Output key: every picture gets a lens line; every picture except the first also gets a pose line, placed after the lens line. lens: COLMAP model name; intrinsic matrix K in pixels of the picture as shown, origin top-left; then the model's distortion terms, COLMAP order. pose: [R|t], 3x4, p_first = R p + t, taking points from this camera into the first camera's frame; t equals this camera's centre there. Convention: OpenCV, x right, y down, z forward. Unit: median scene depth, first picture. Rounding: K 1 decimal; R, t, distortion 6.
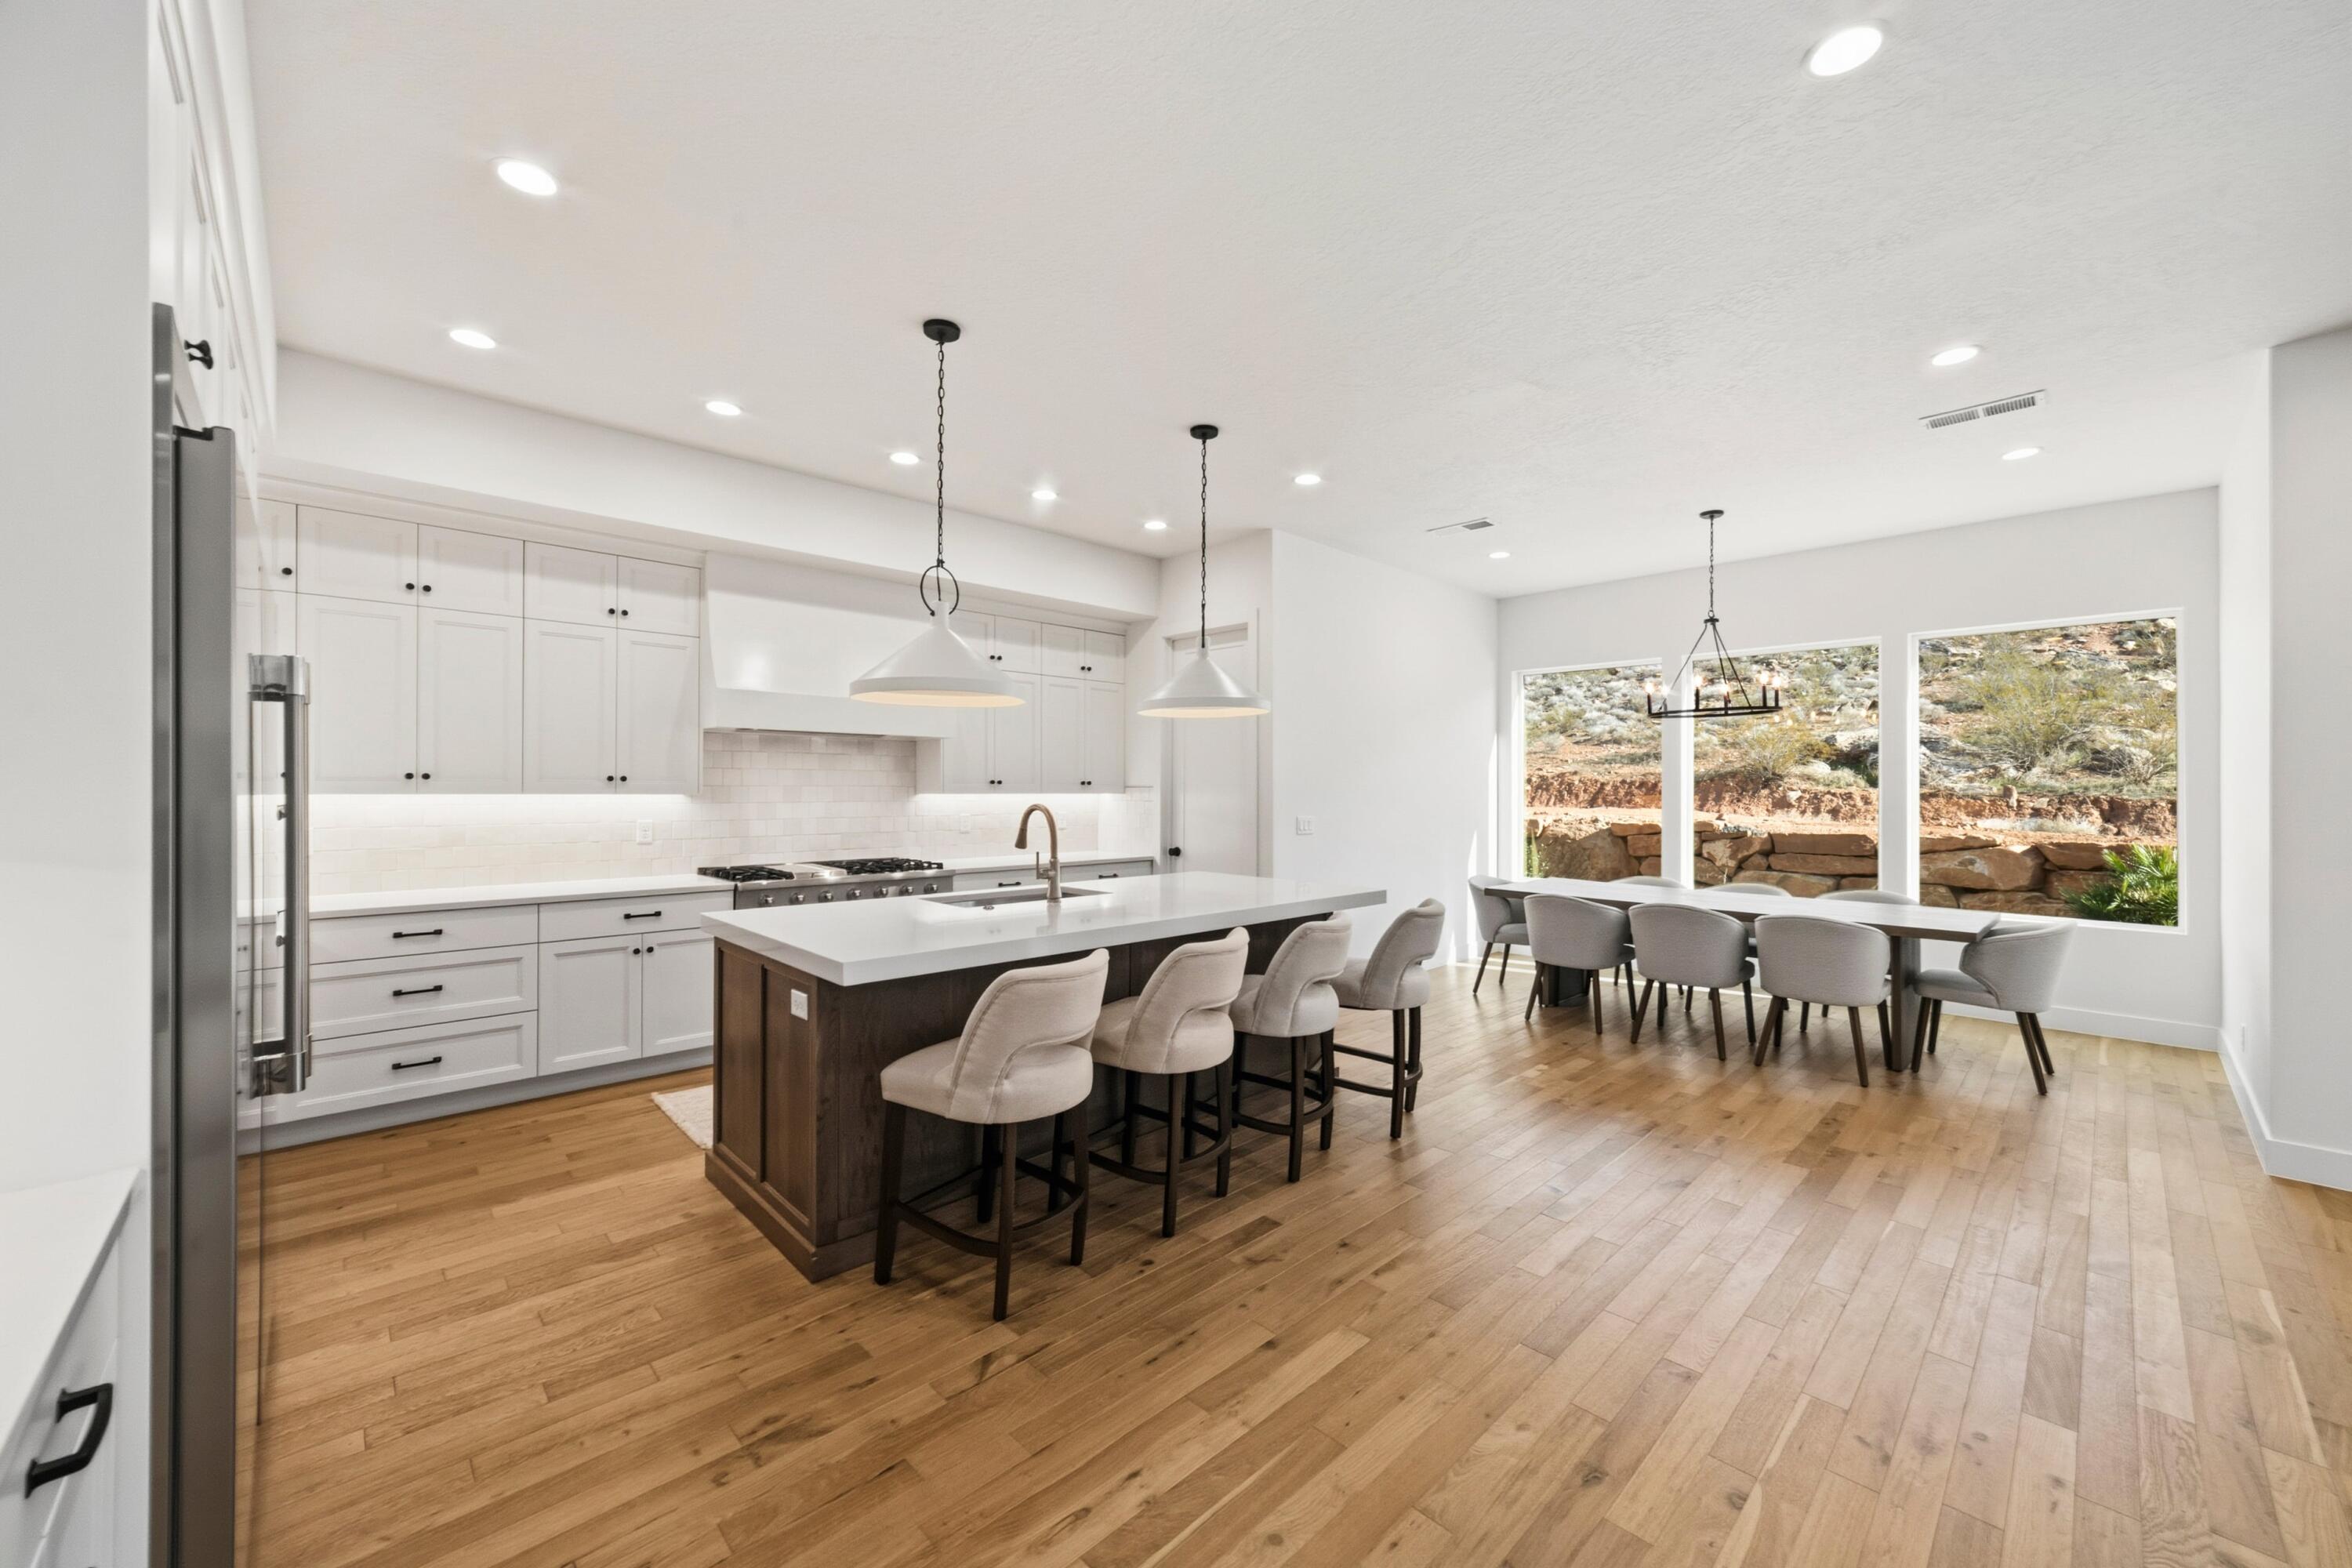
lens RADIAL K [[898.2, 0, 1181.2], [0, 898.2, 784.9], [0, 0, 1]] dist [0.001003, -0.000021]
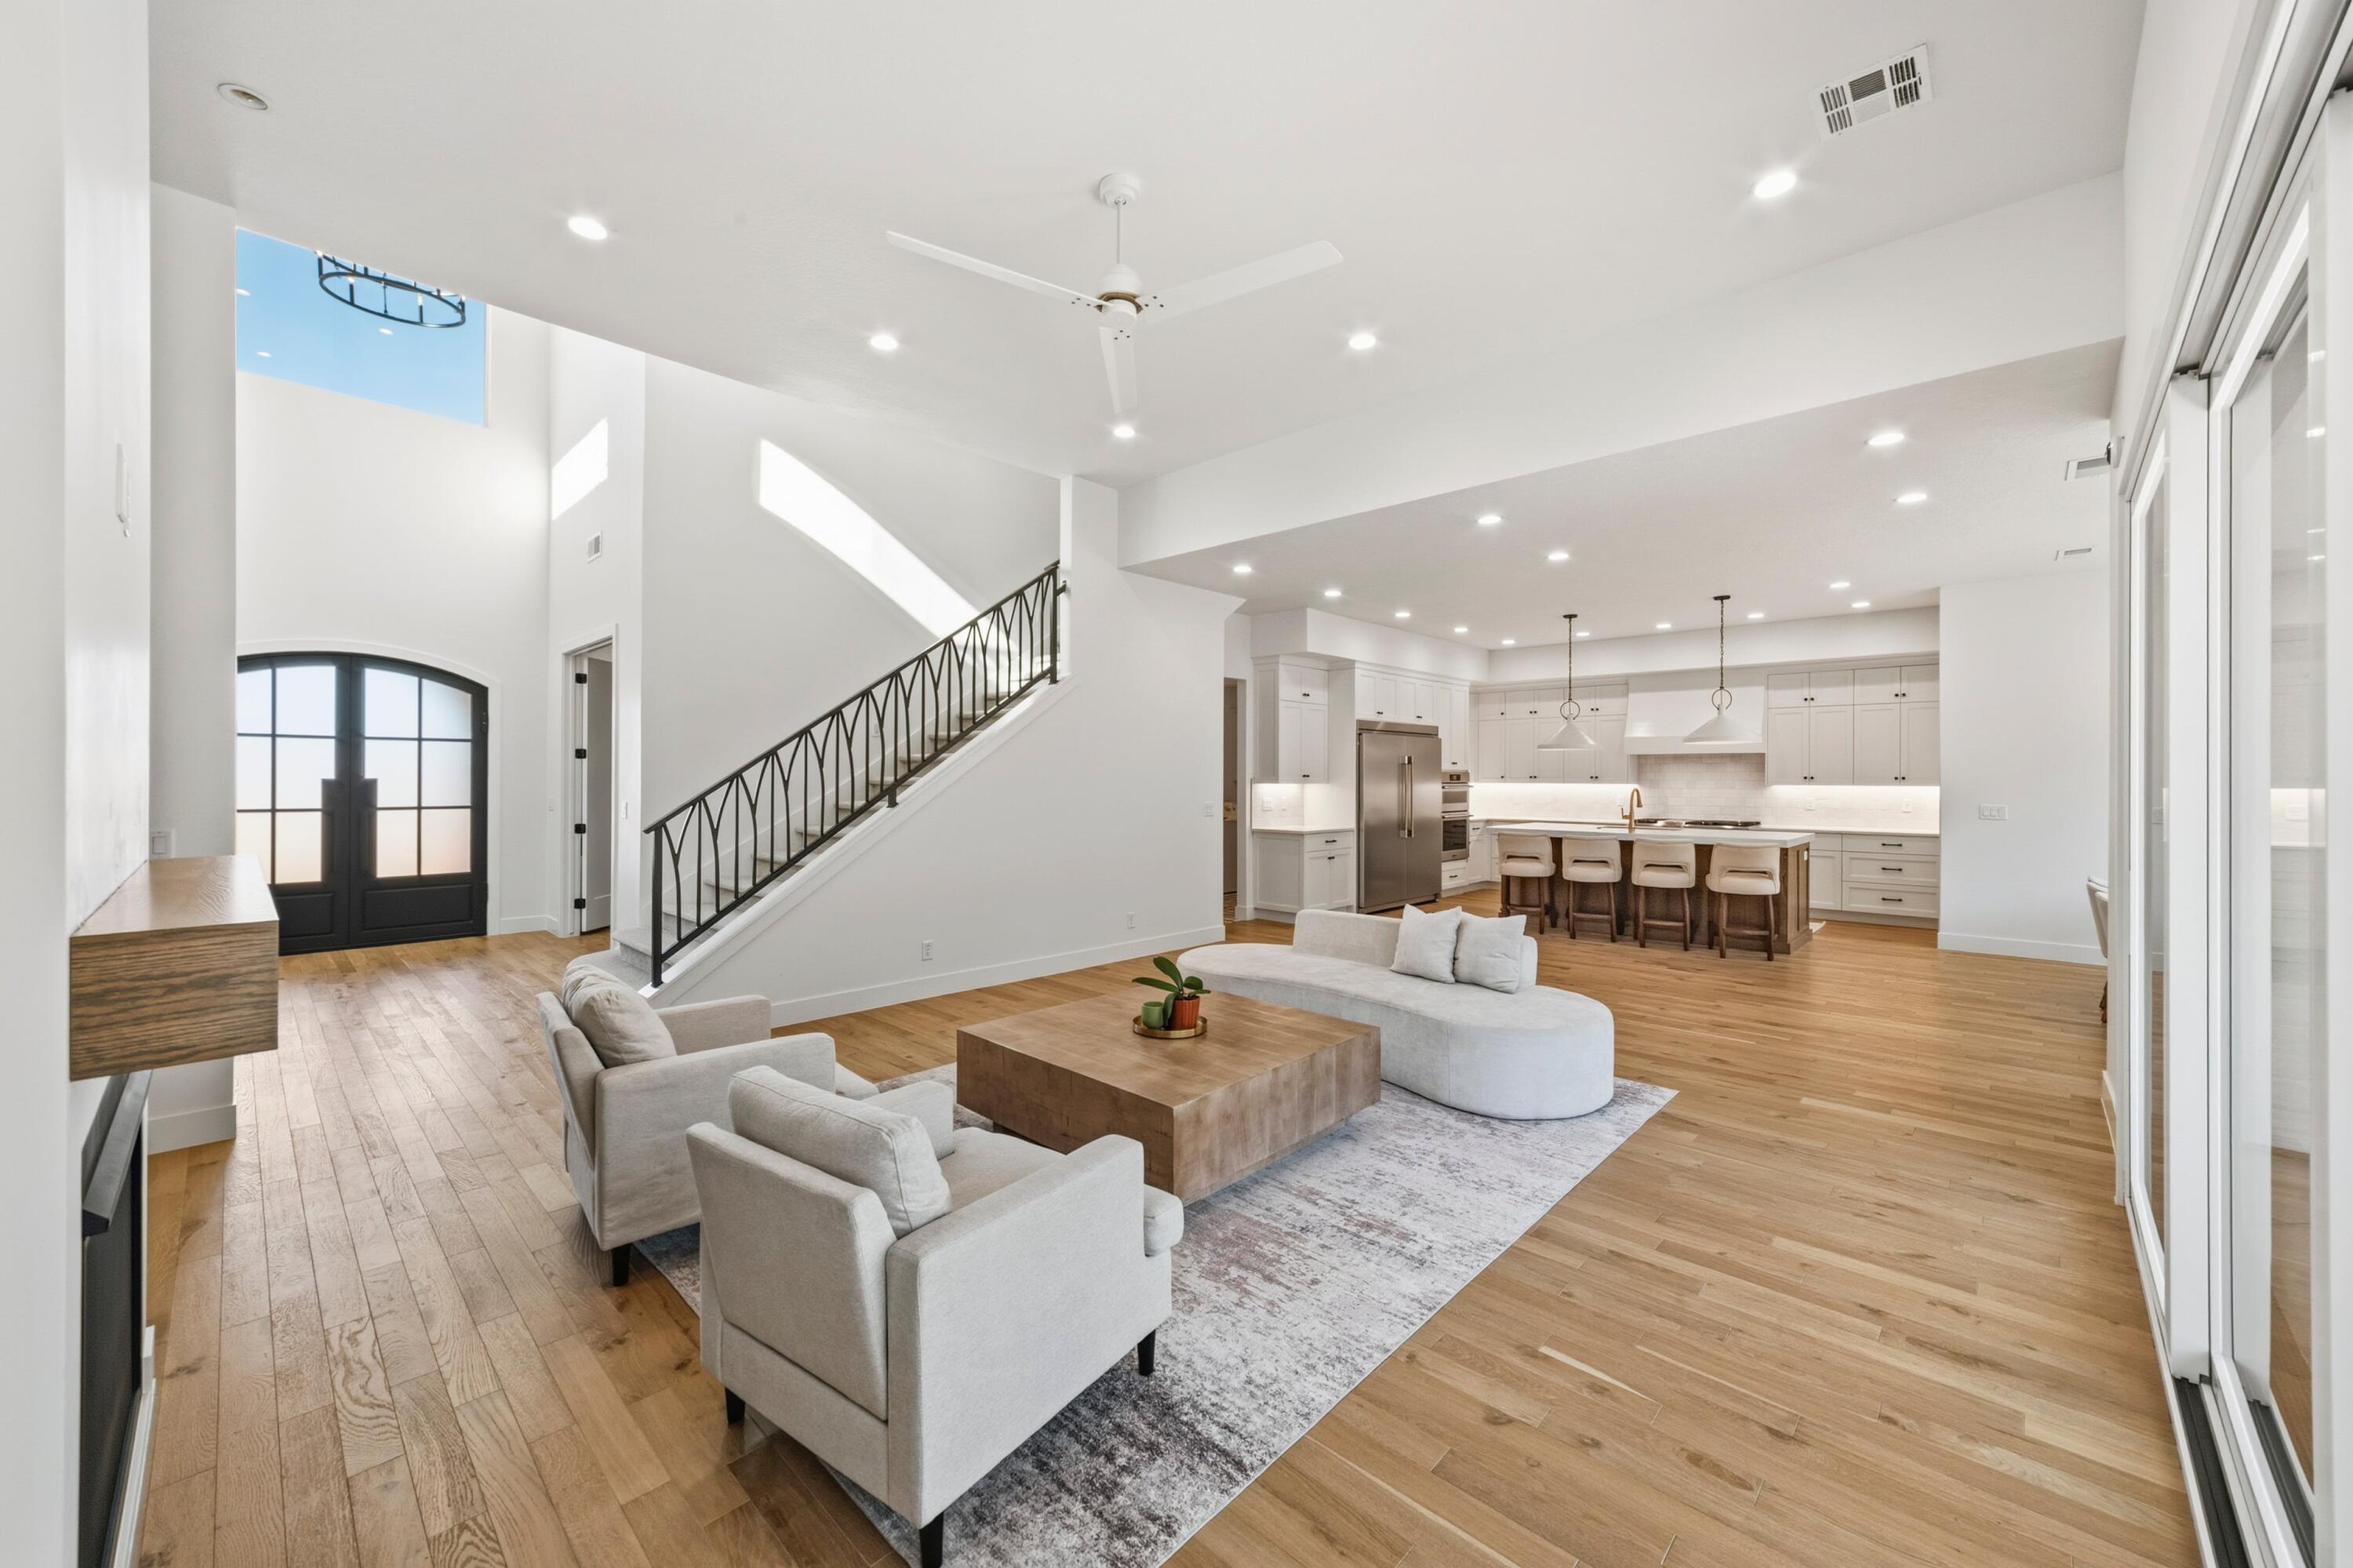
lens RADIAL K [[898.6, 0, 1186.3], [0, 898.6, 782.6], [0, 0, 1]] dist [0.001003, -0.000021]
pose [[0.044642, 0.003956, -0.998995, 1.498979], [0.002627, 0.999988, 0.004077, -0.005854], [0.999000, -0.002806, 0.044631, -0.180600]]
